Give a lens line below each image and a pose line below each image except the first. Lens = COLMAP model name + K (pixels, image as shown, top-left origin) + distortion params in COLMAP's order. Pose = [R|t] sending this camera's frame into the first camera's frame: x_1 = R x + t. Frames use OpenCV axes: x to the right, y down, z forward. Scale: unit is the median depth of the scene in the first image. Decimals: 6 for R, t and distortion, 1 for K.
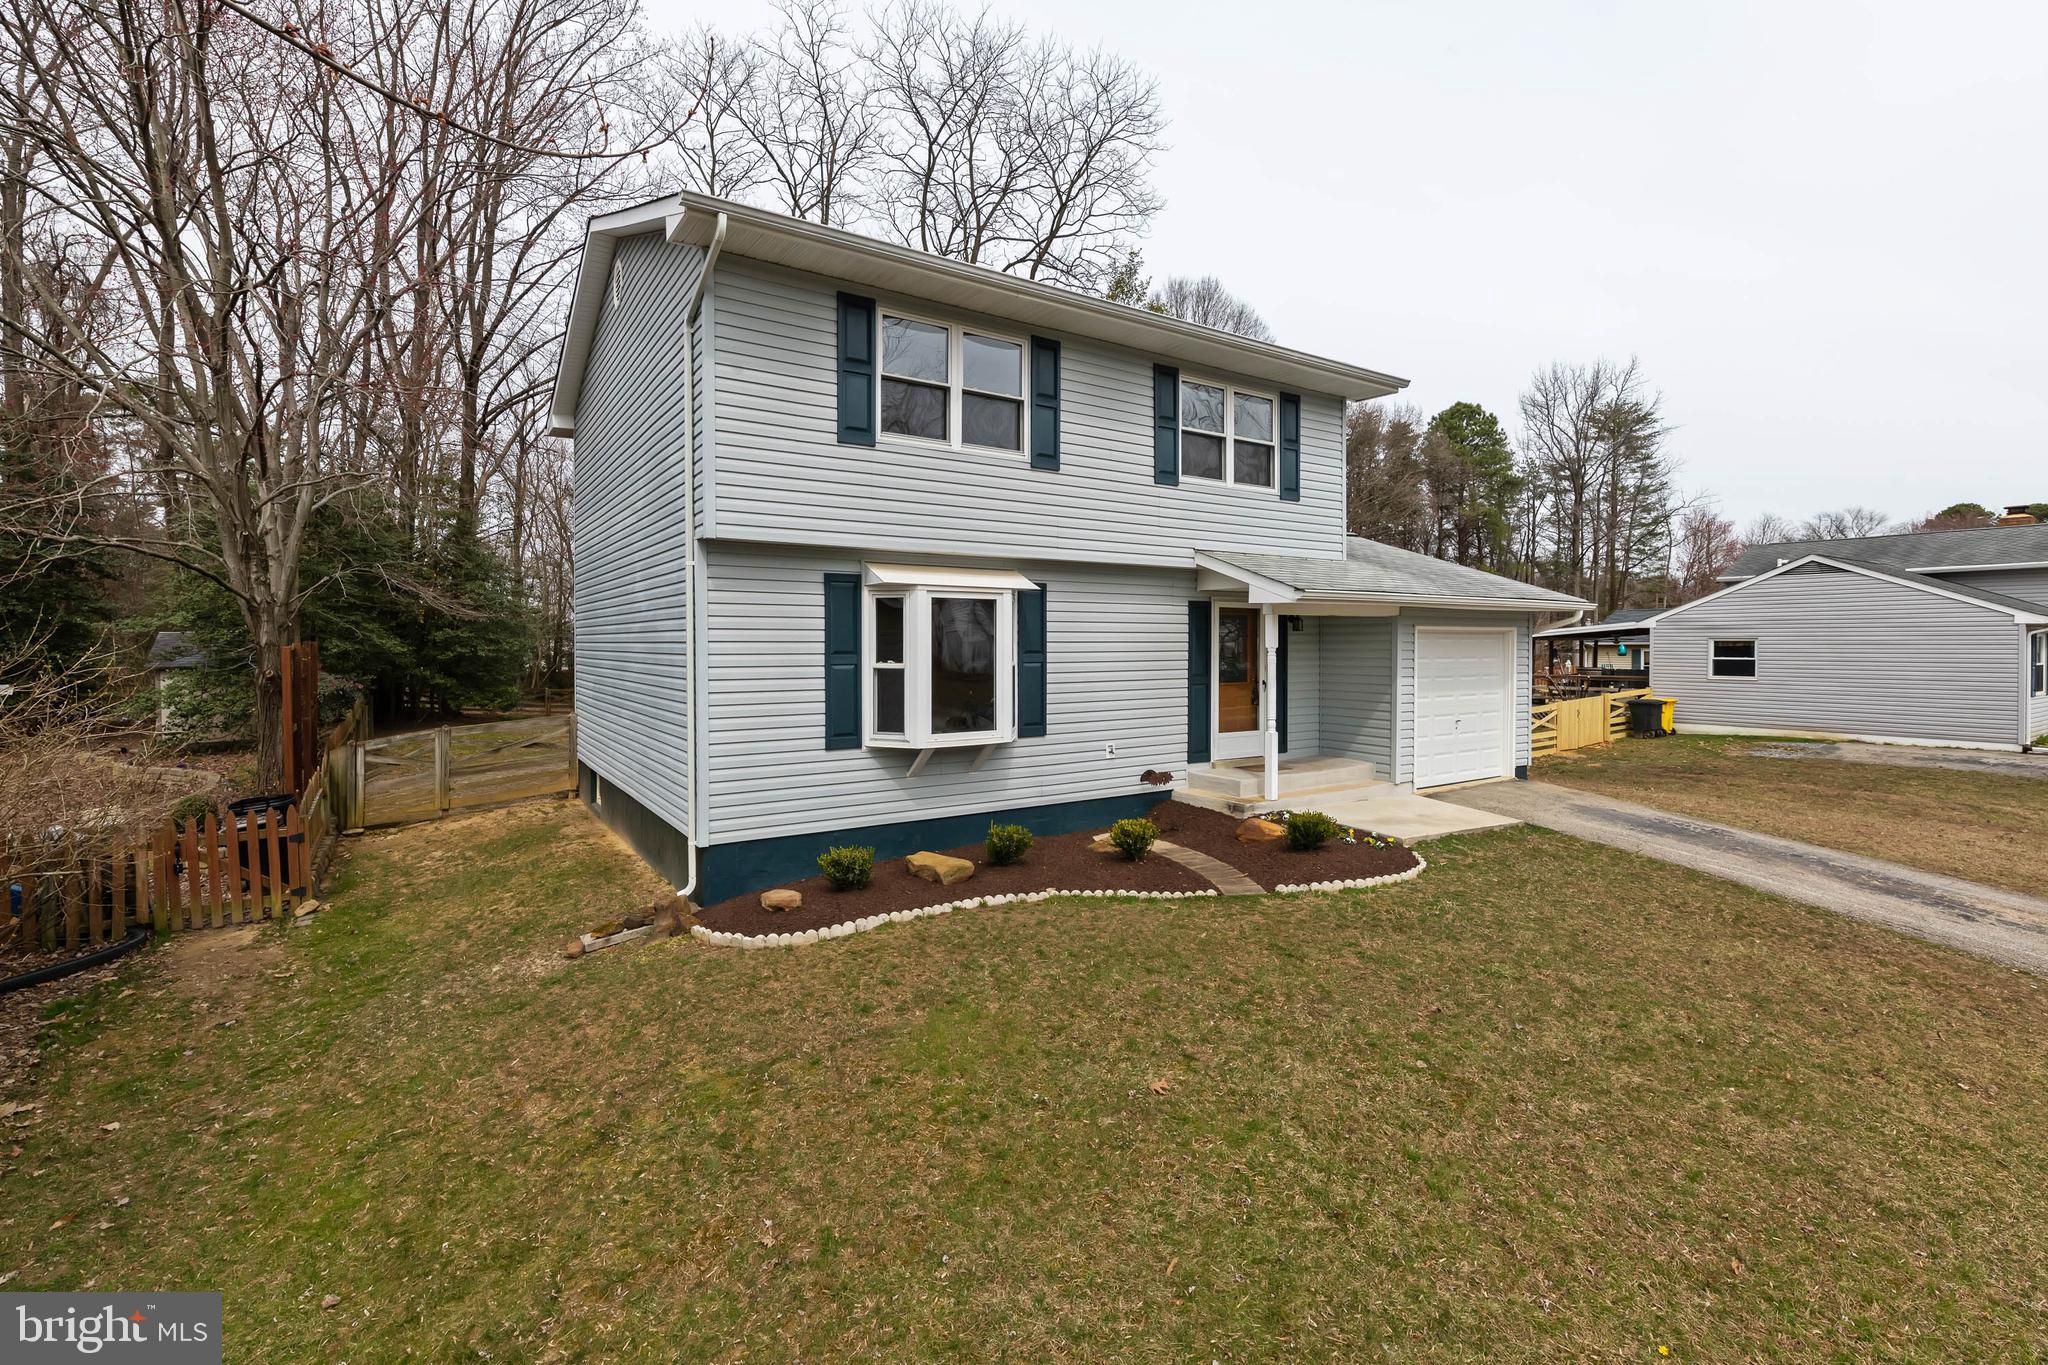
lens RADIAL K [[883.4, 0, 1035.5], [0, 883.4, 673.4], [0, 0, 1]] dist [-0.002495, -0.000325]
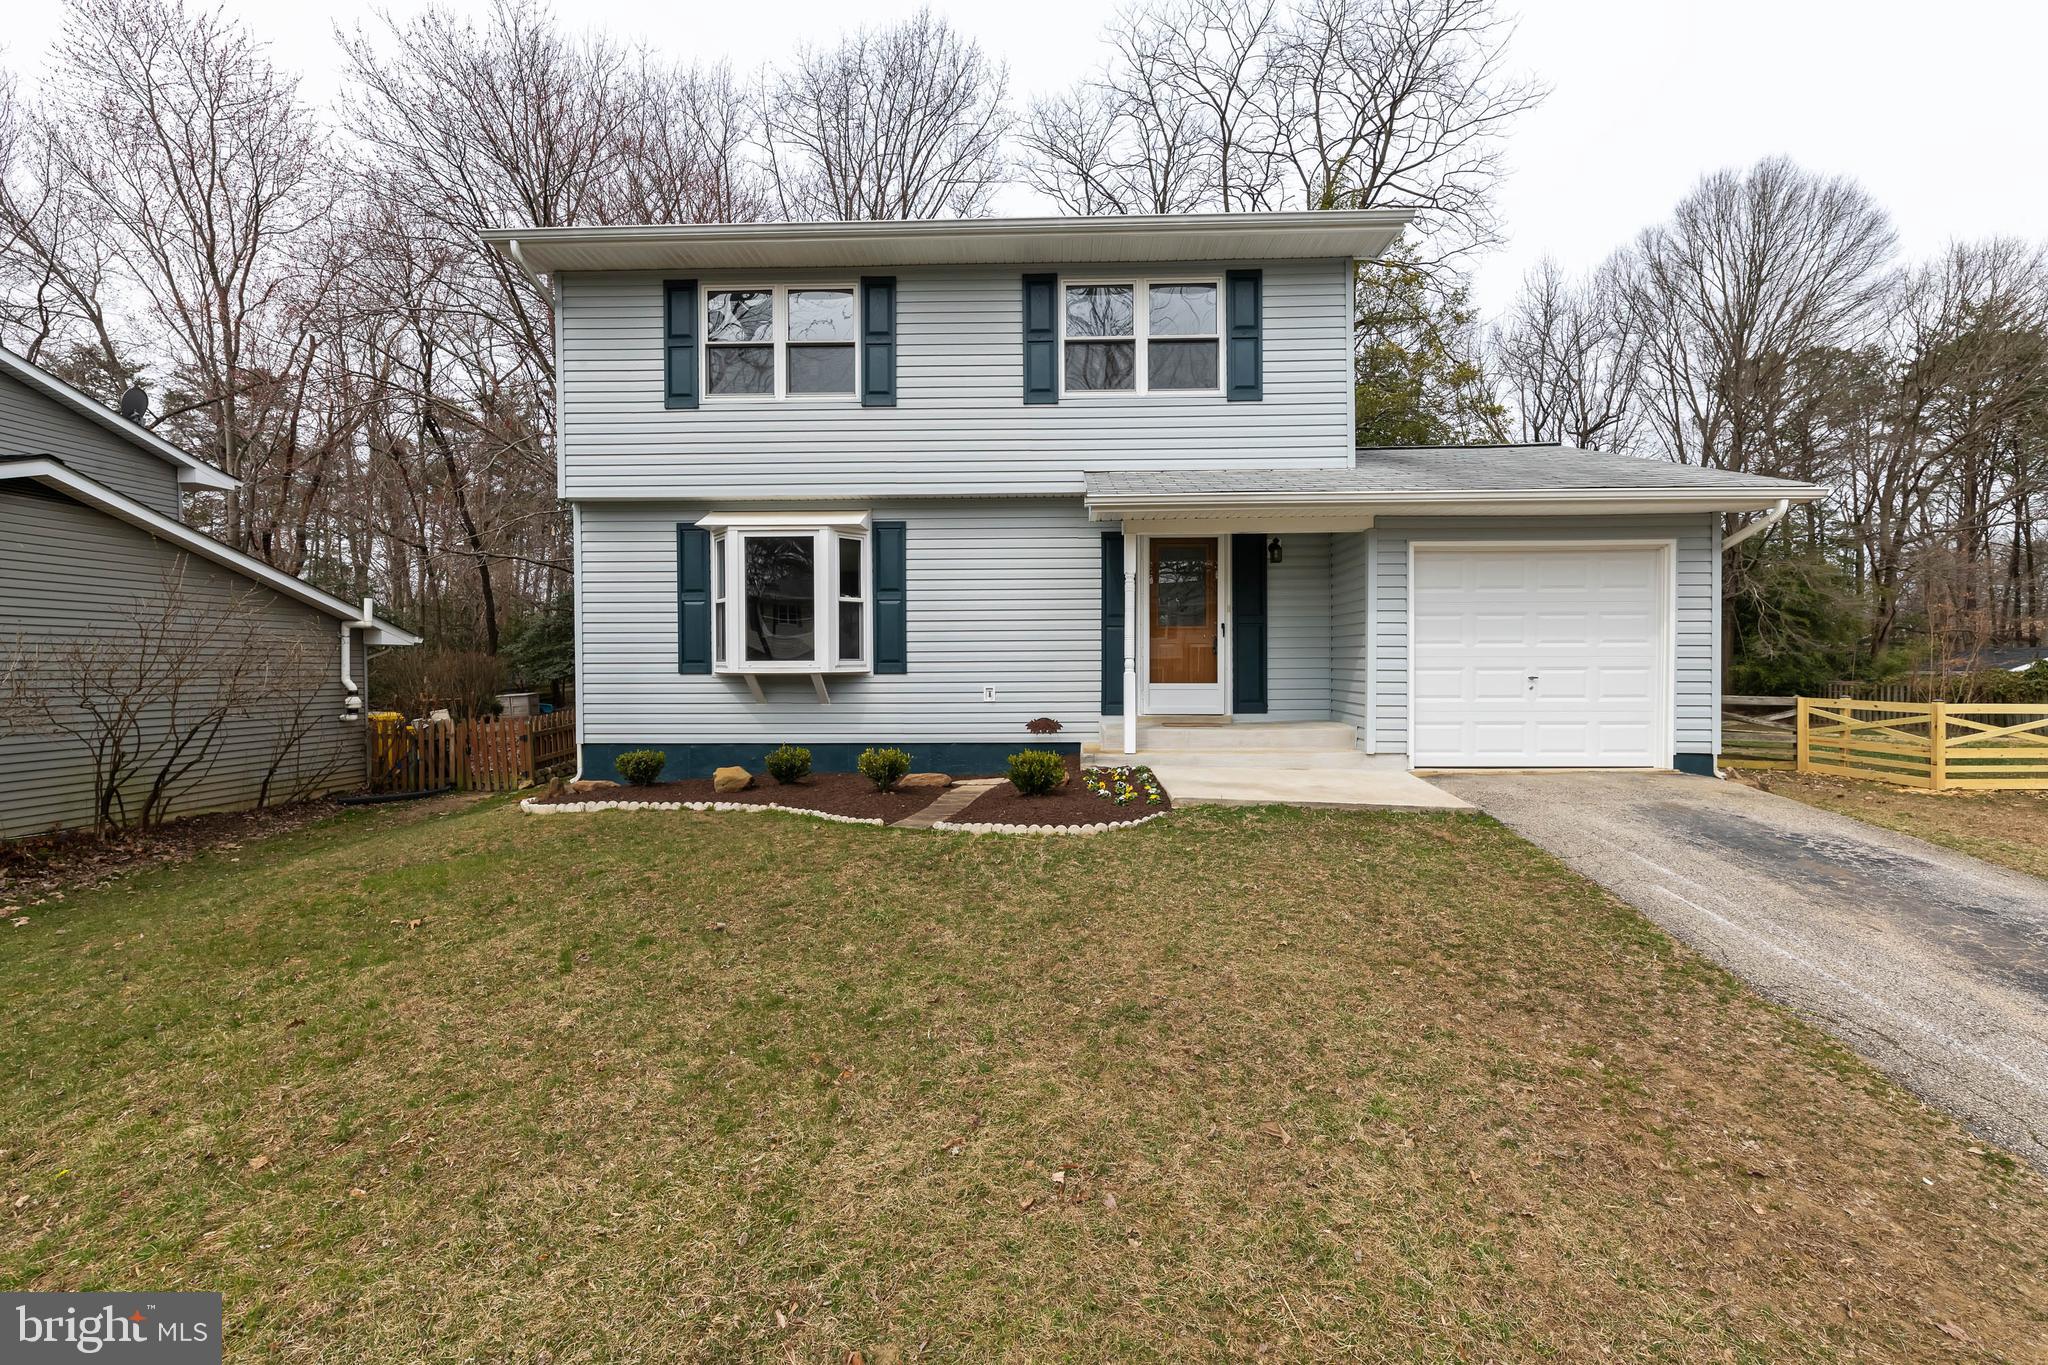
lens RADIAL K [[929.1, 0, 1025.5], [0, 929.1, 675.0], [0, 0, 1]] dist [0.003331, 0.000117]
pose [[0.826289, 0.011882, -0.563122, 0.718213], [-0.010793, 0.999928, 0.005261, 0.065912], [0.563144, 0.001731, 0.826357, 0.205355]]
